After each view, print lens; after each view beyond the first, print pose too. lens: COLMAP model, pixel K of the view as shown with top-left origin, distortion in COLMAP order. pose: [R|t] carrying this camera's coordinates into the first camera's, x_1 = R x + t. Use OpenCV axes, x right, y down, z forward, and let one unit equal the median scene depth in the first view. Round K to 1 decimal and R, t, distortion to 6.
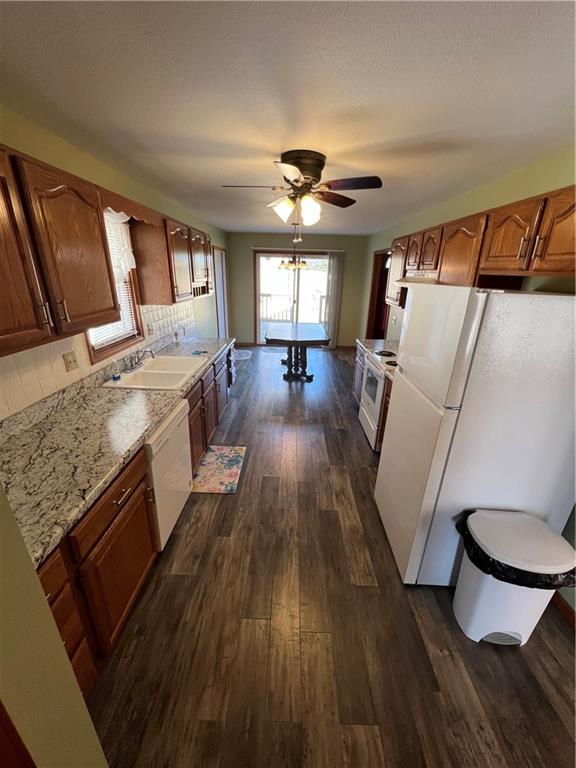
lens RADIAL K [[303.6, 0, 288.0], [0, 303.6, 384.0], [0, 0, 1]] dist [0.000389, -0.000006]
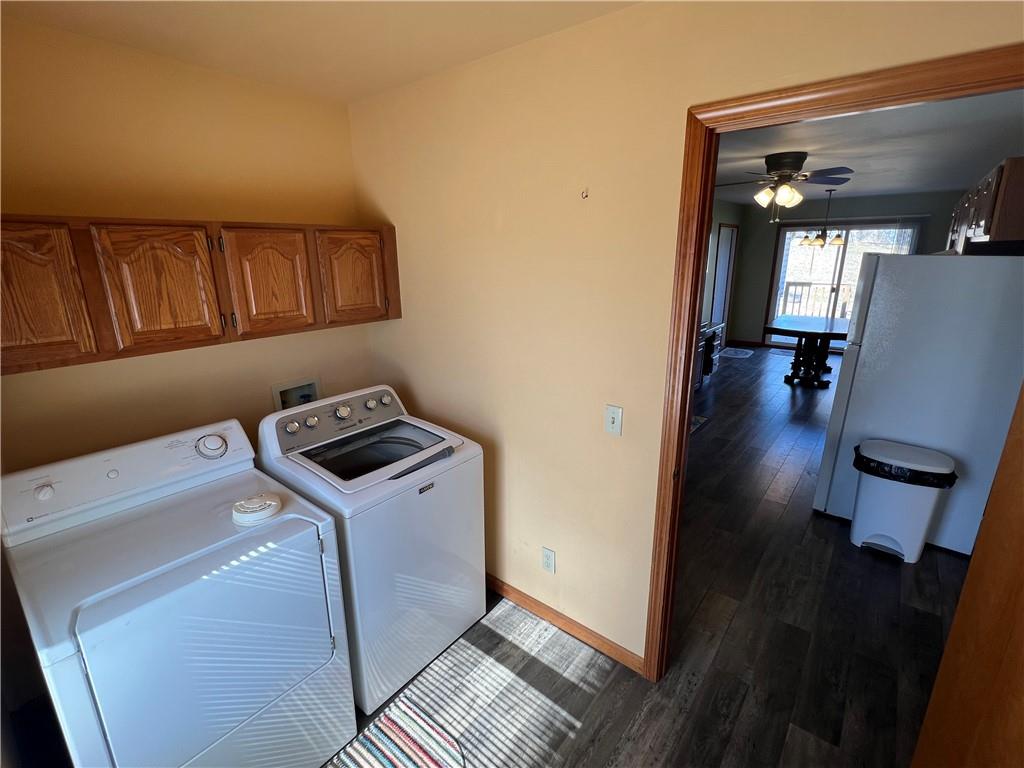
lens RADIAL K [[475.2, 0, 512.0], [0, 475.2, 384.0], [0, 0, 1]] dist [-0.001020, -0.000052]
pose [[0.785837, 0.134045, -0.603731, 0.180351], [-0.189233, 0.981522, -0.028387, 0.163348], [0.588770, 0.136554, 0.796682, -0.408687]]
